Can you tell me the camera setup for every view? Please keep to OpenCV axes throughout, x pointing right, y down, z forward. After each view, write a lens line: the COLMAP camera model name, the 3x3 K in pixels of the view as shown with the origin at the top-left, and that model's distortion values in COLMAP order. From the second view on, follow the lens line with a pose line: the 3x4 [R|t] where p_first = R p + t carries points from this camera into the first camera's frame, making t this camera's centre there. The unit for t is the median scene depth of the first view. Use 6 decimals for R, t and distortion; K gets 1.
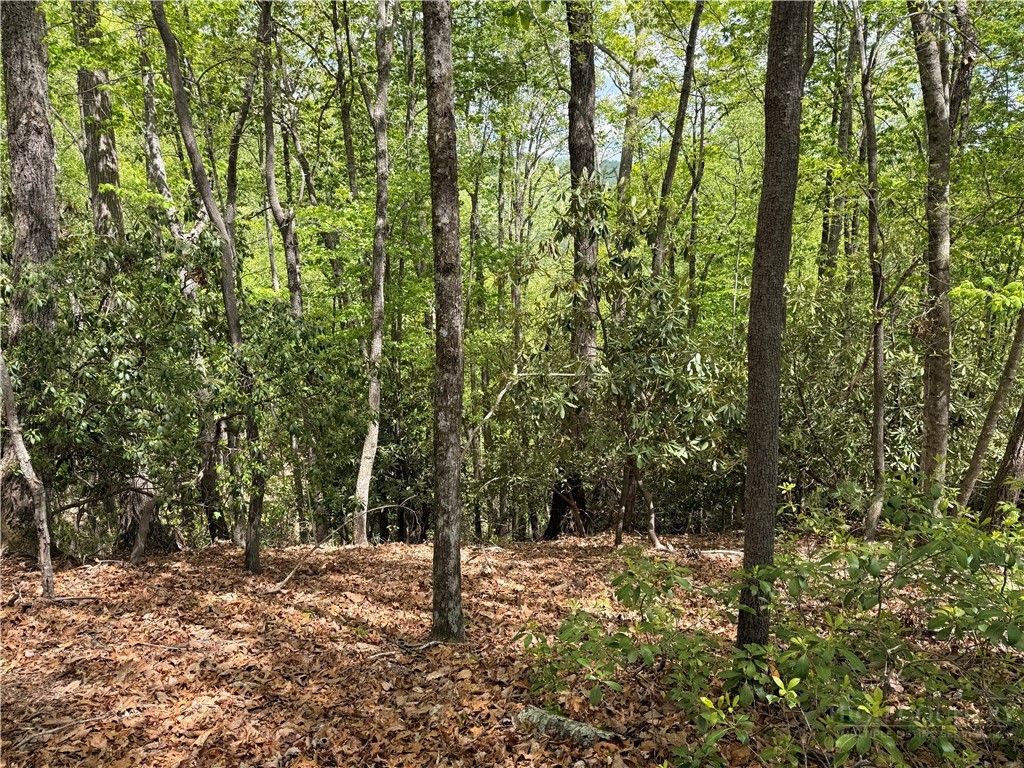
lens RADIAL K [[711.5, 0, 526.1], [0, 711.5, 382.2], [0, 0, 1]] dist [0.081347, -0.107963]
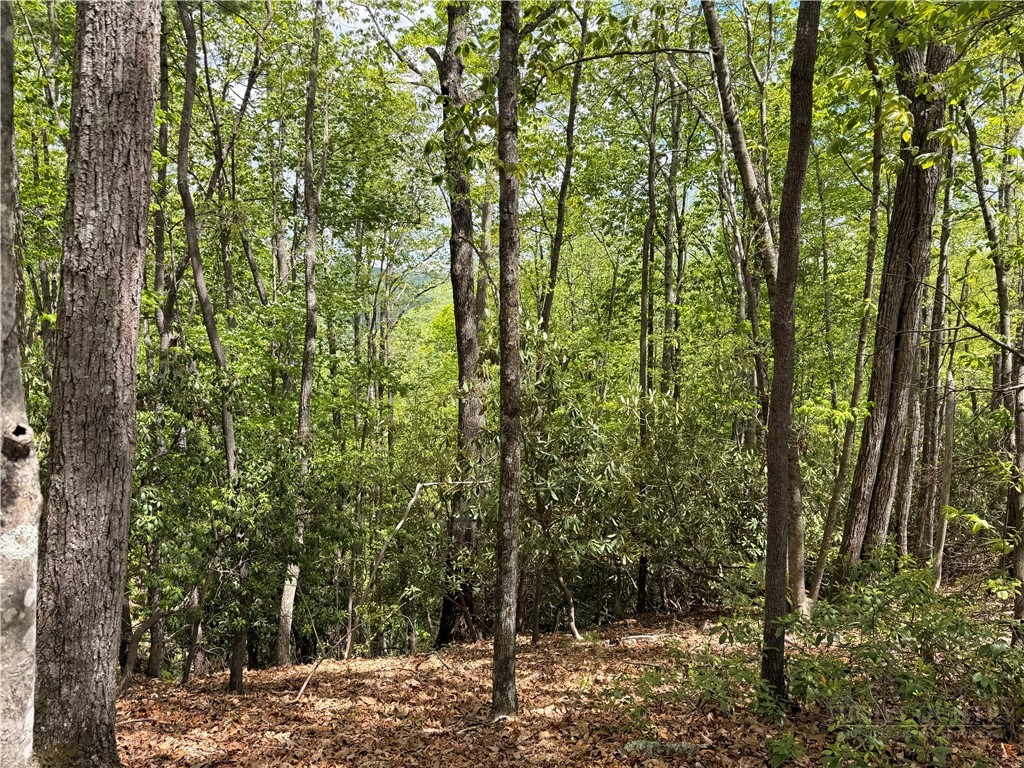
lens RADIAL K [[729.7, 0, 499.5], [0, 729.7, 375.5], [0, 0, 1]] dist [0.109681, -0.168893]
pose [[0.974497, -0.008273, 0.224247, -0.209690], [0.041542, 0.988697, -0.144054, -0.015123], [-0.220521, 0.149696, 0.963827, -0.153902]]
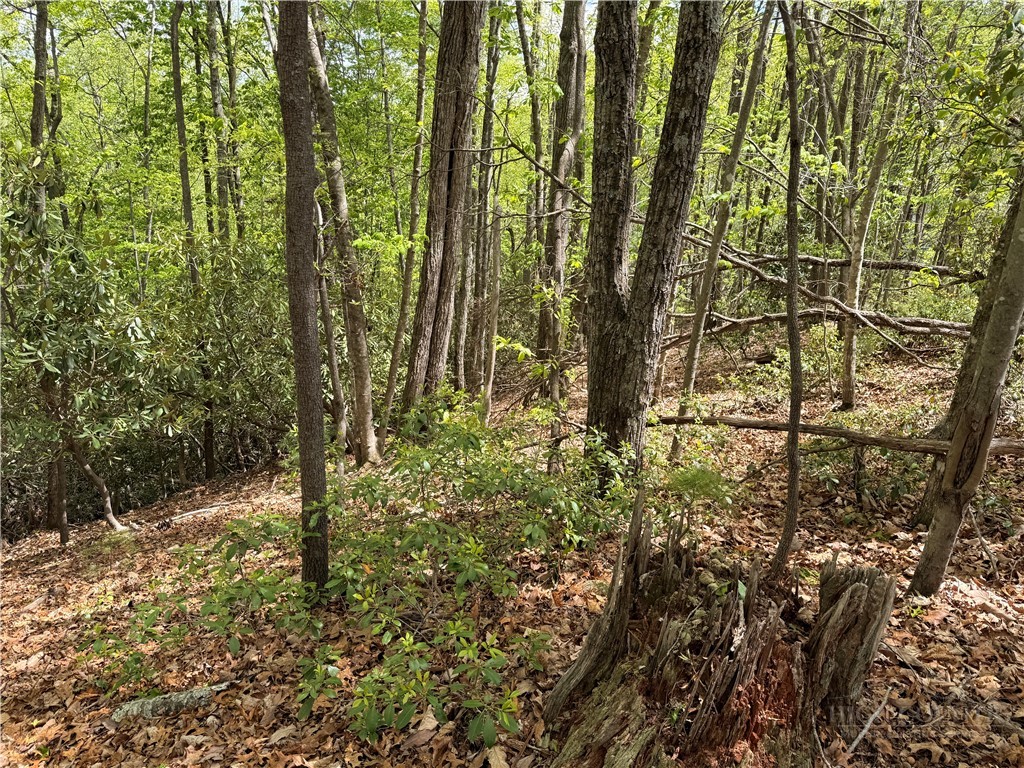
lens RADIAL K [[711.7, 0, 515.6], [0, 711.7, 382.1], [0, 0, 1]] dist [0.061505, -0.055784]
pose [[0.696353, -0.165184, 0.698431, -0.089480], [0.113762, 0.986255, 0.119833, -0.013233], [-0.708625, -0.003991, 0.705574, -0.023965]]
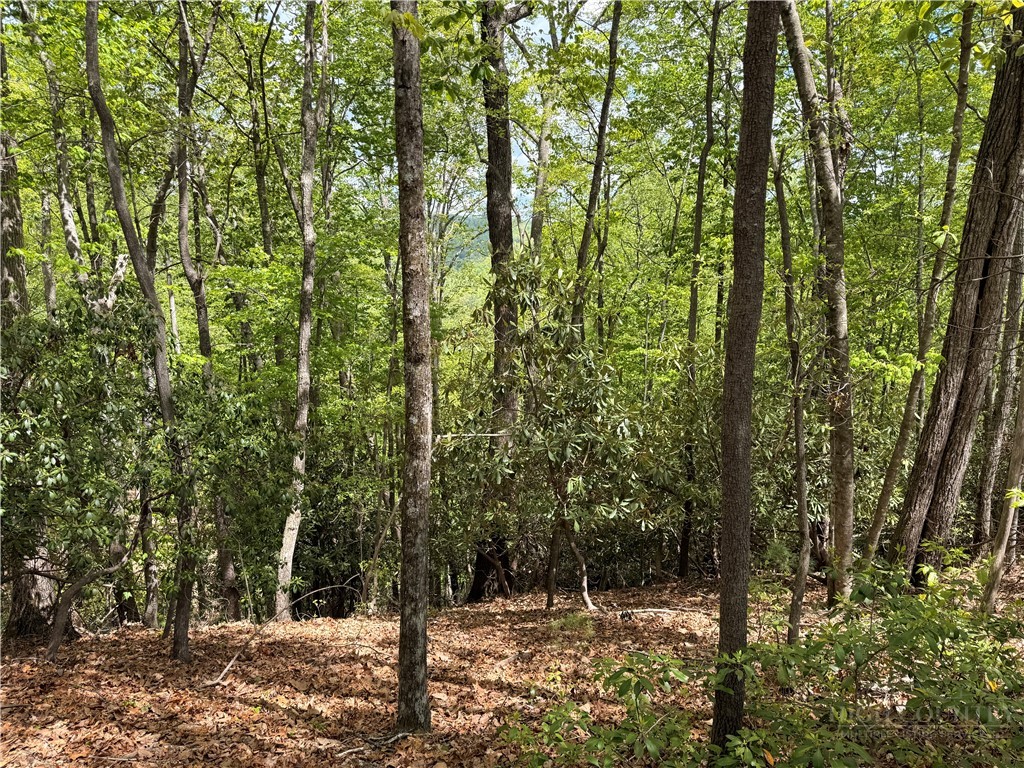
lens RADIAL K [[711.7, 0, 515.6], [0, 711.7, 382.1], [0, 0, 1]] dist [0.061505, -0.055784]
pose [[0.992642, -0.009686, 0.120698, -0.045139], [0.017943, 0.997557, -0.067510, -0.025656], [-0.119750, 0.069179, 0.990391, -0.015682]]
